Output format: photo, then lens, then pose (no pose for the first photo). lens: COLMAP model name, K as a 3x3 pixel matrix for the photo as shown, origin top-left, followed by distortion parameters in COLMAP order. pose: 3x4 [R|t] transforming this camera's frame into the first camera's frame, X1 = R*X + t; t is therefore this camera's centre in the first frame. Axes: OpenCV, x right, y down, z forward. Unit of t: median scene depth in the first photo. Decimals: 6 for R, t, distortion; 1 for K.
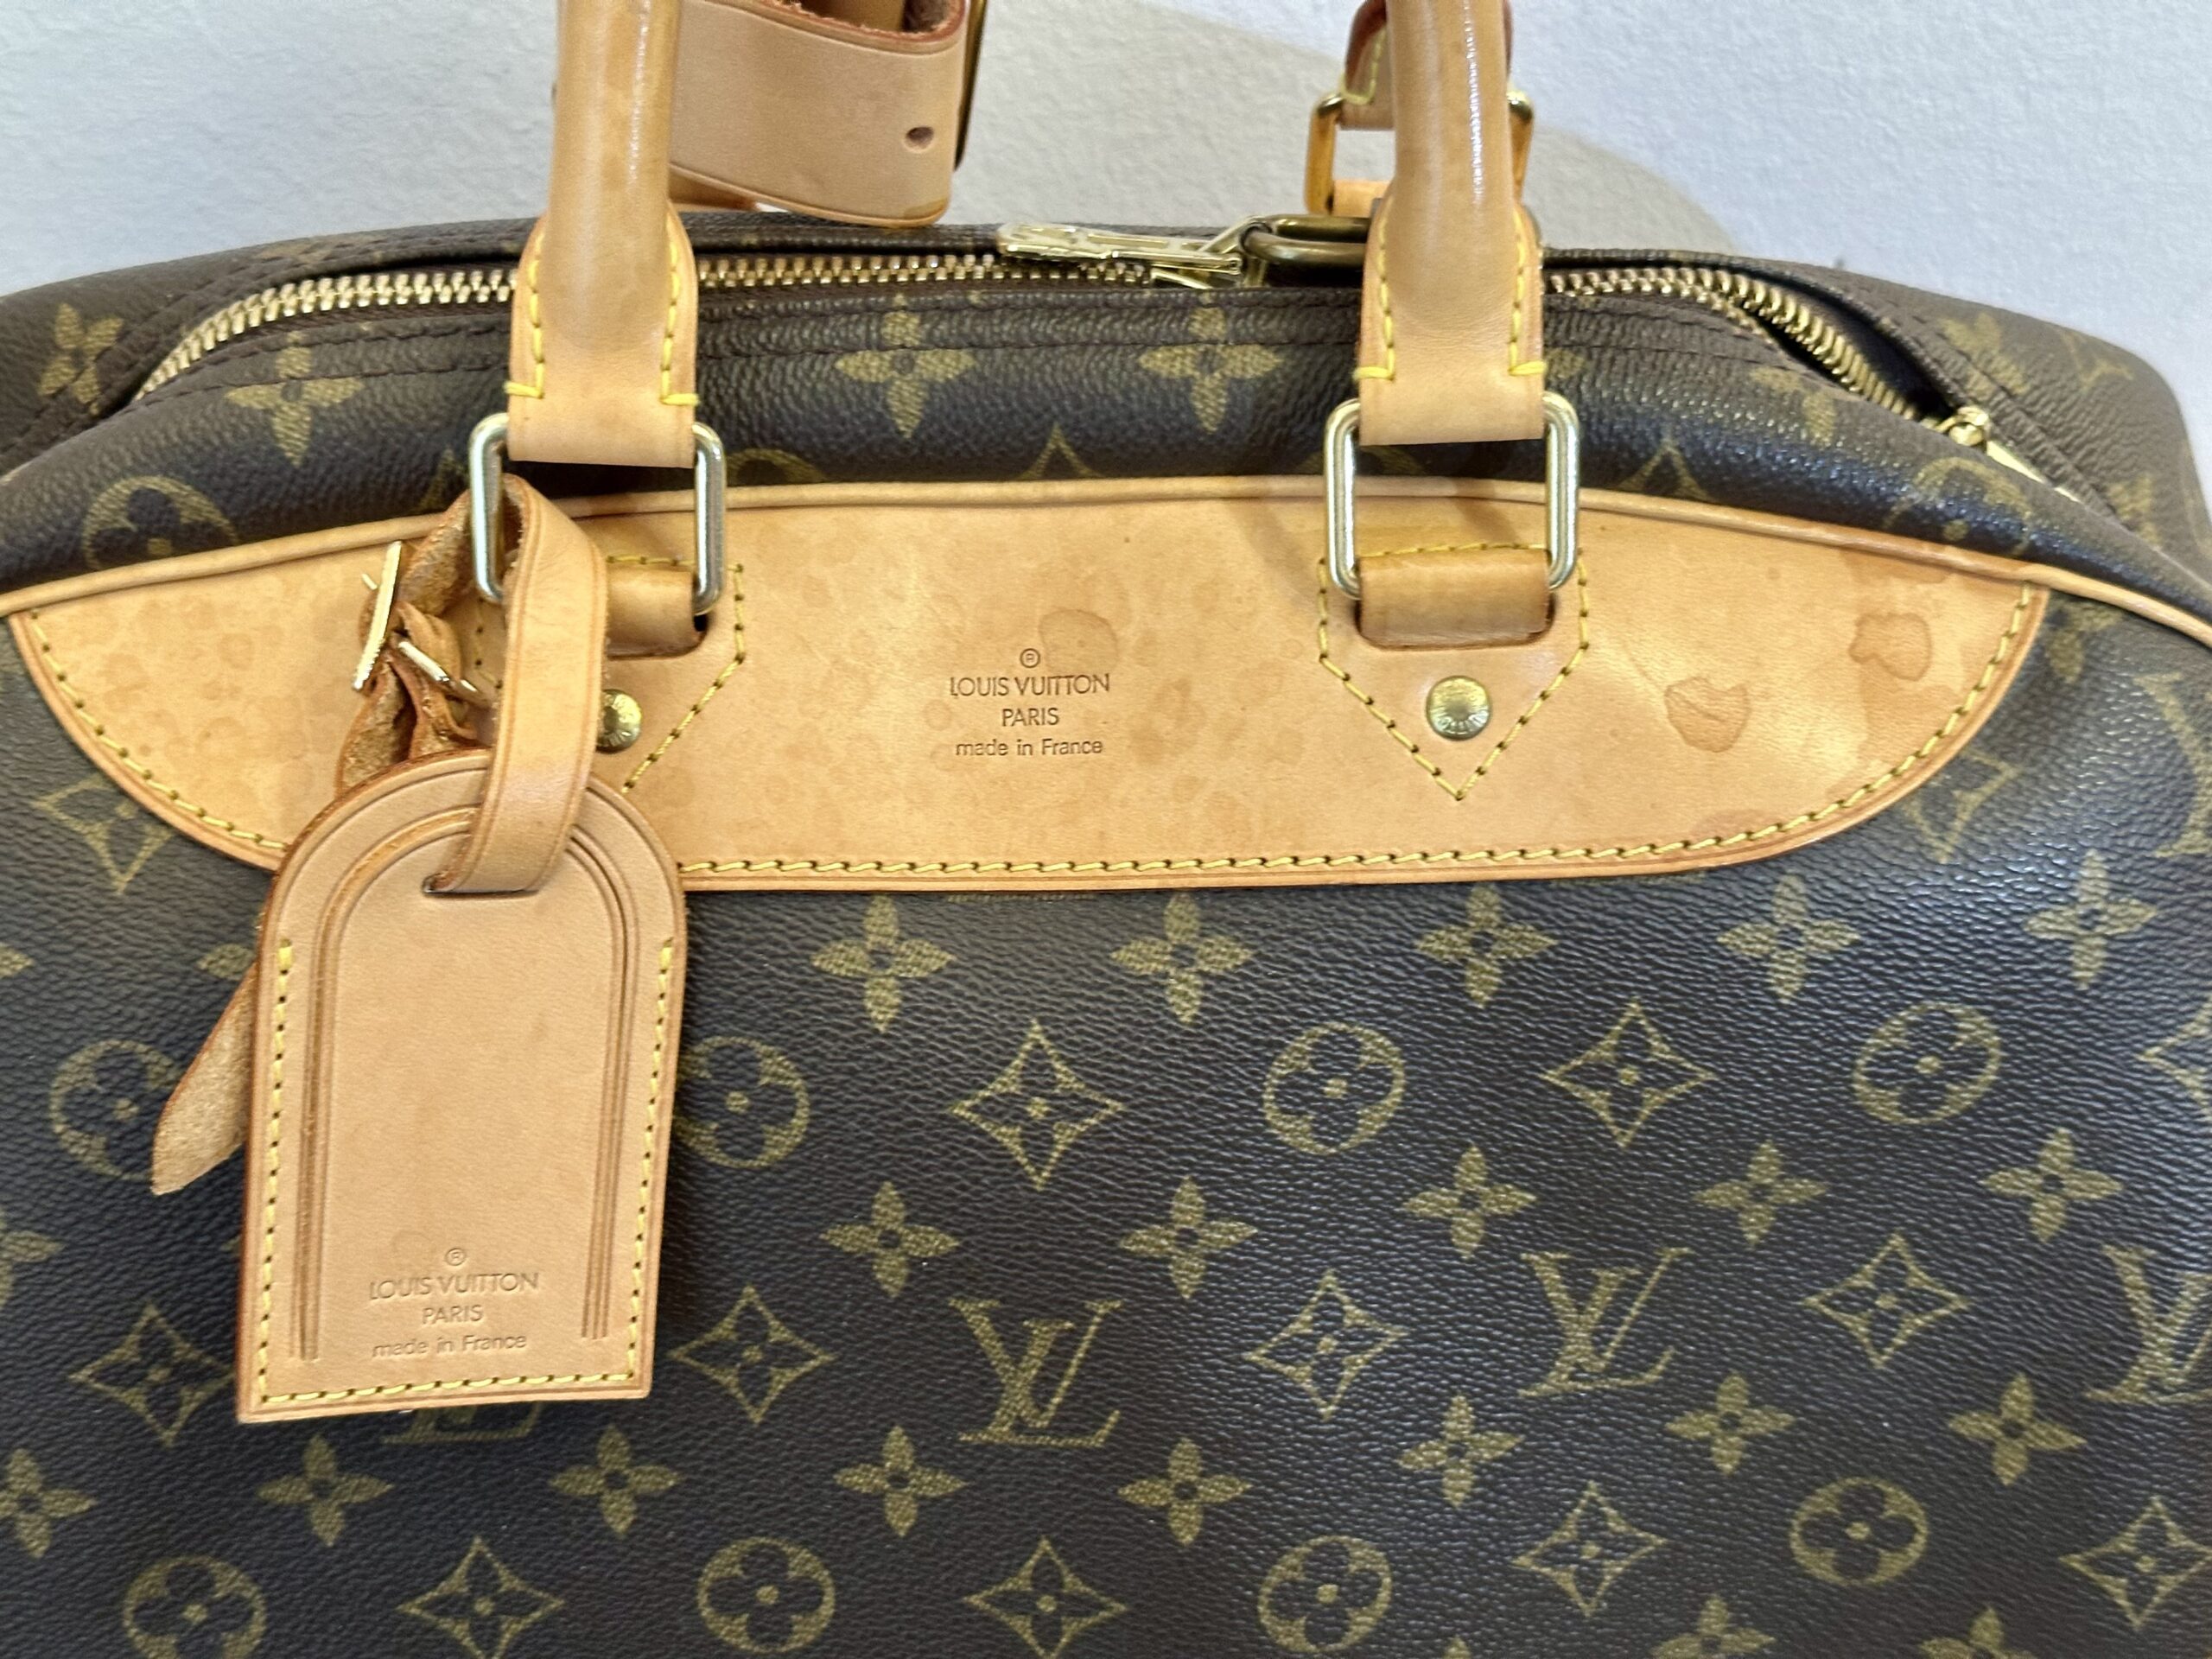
lens RADIAL K [[3166.2, 0, 1072.2], [0, 3166.2, 727.0], [0, 0, 1]] dist [0.084523, 0.000000]
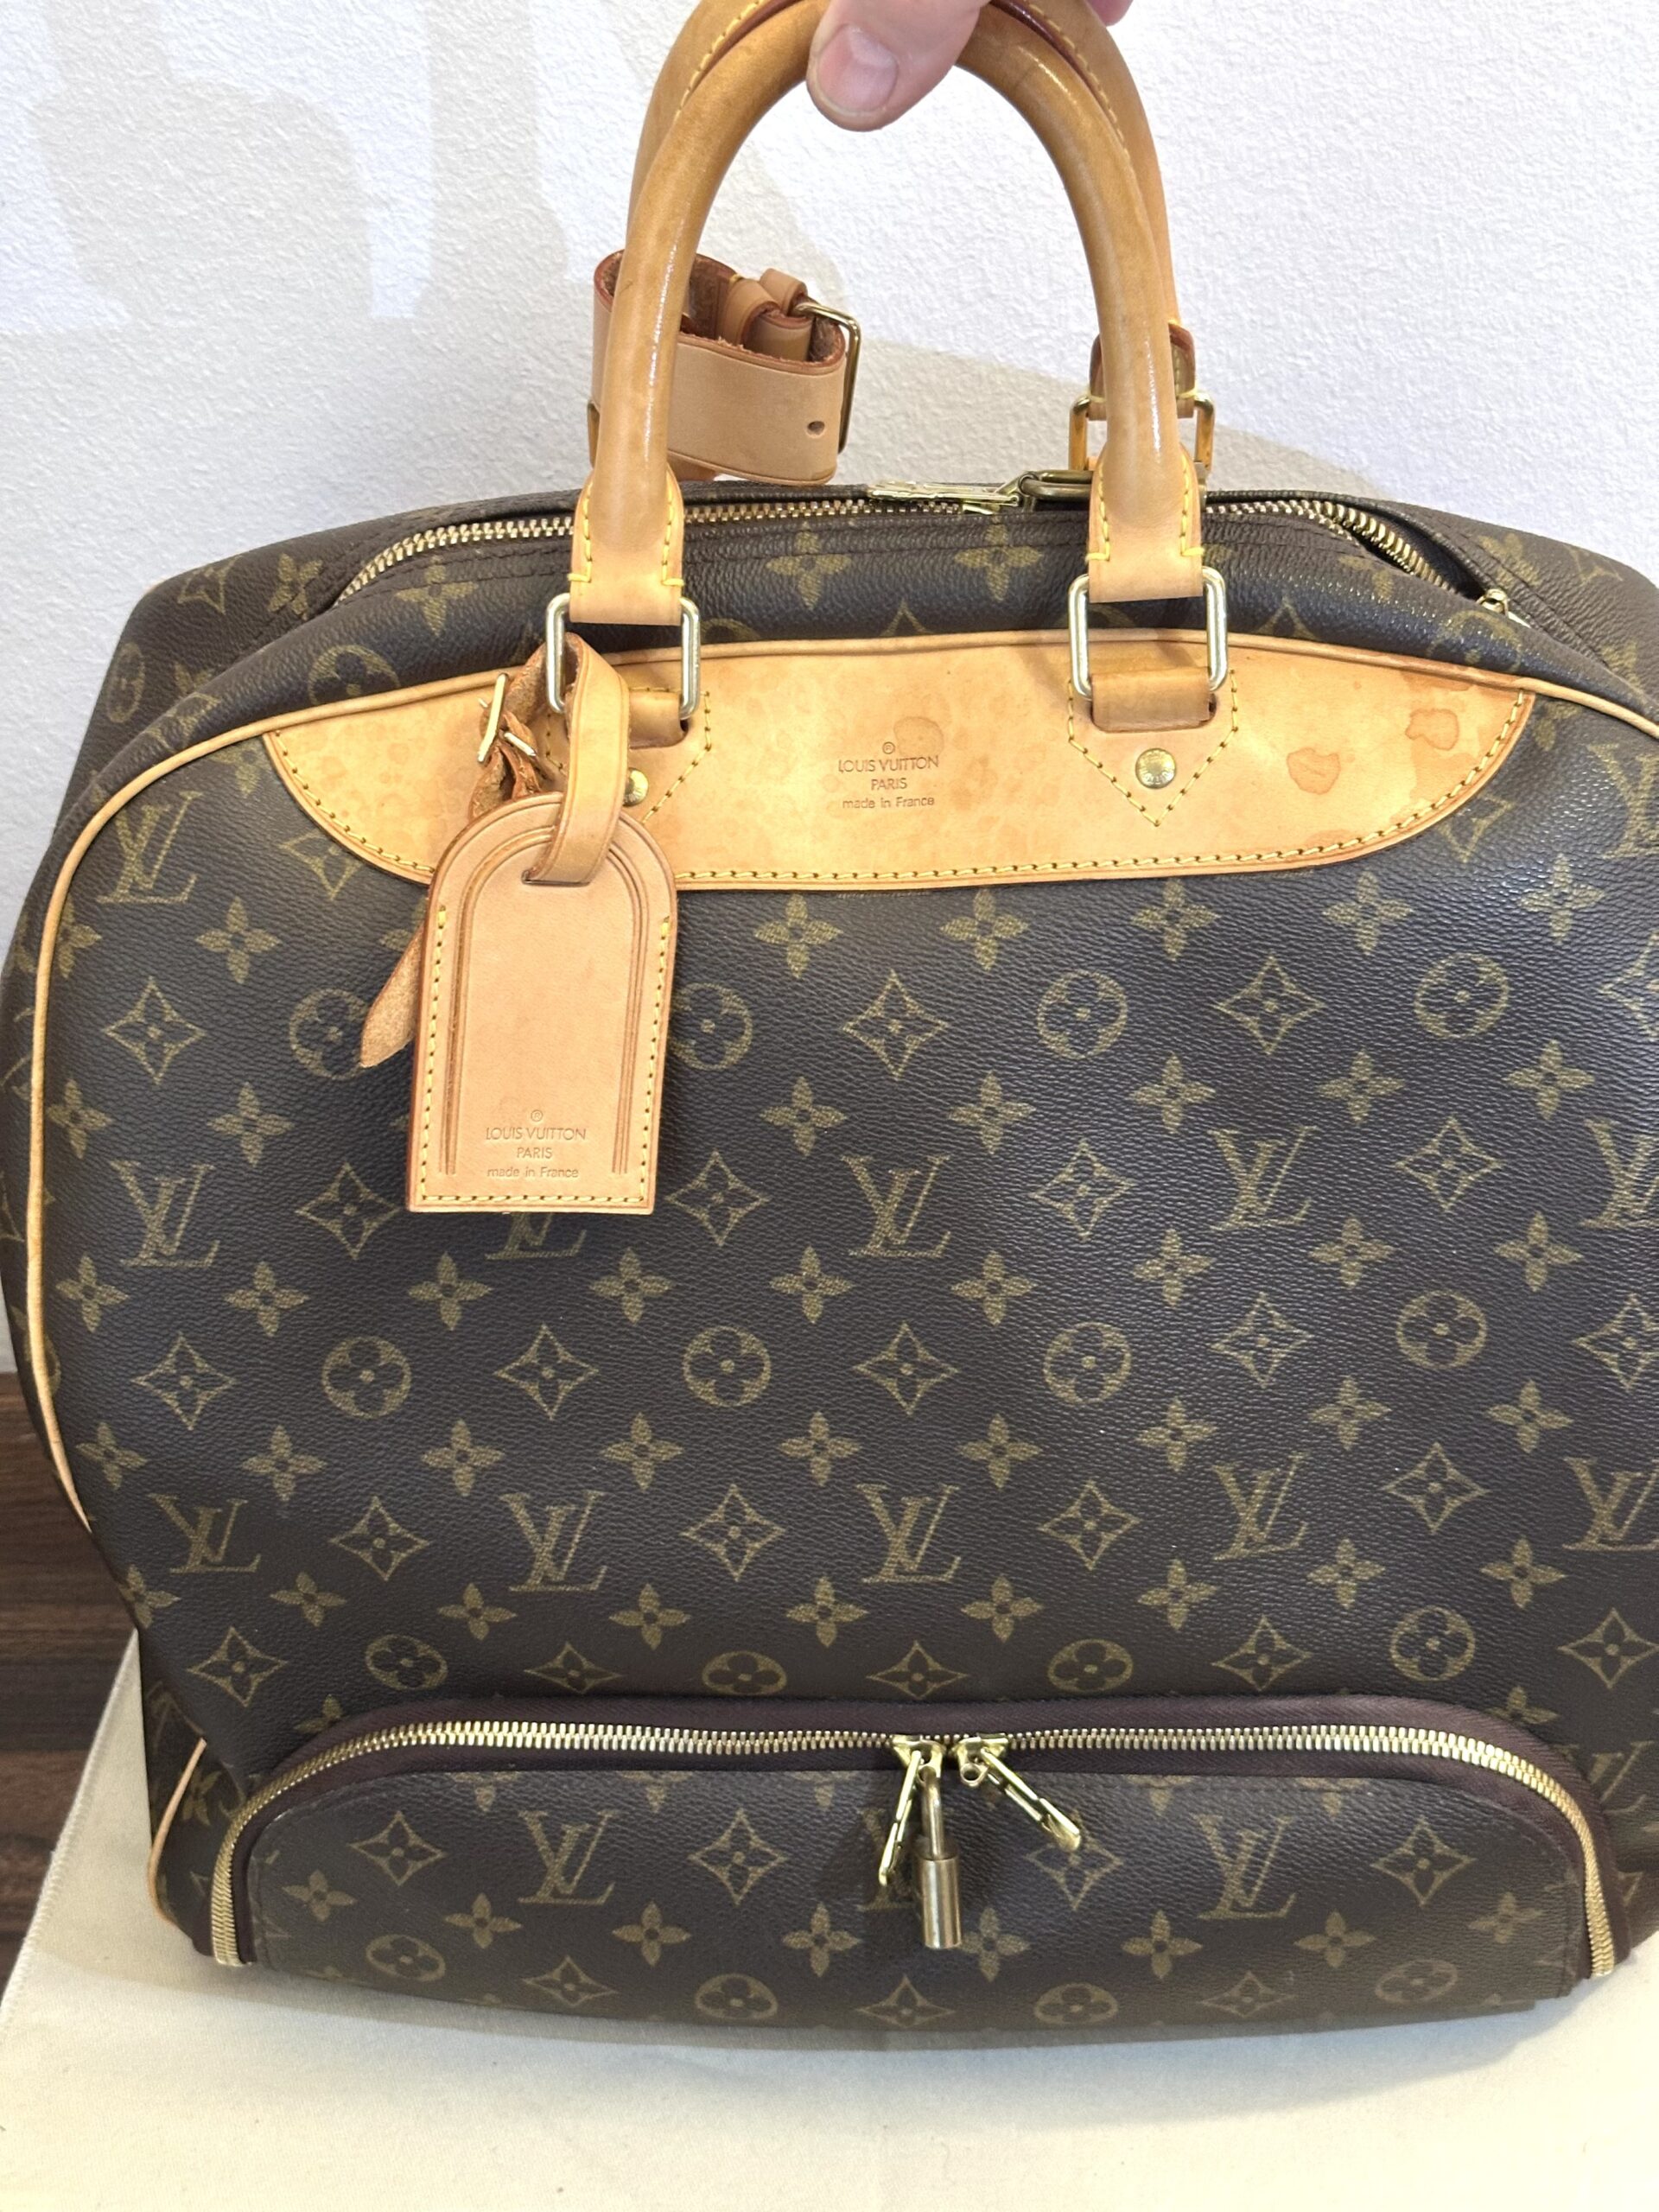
lens RADIAL K [[3166.2, 0, 749.9], [0, 3166.2, 1043.3], [0, 0, 1]] dist [0.084523, 0.000000]
pose [[0.997218, -0.010654, -0.073777, 0.033442], [0.006642, 0.998497, -0.054411, 0.213481], [0.074245, 0.053769, 0.995789, -0.590568]]
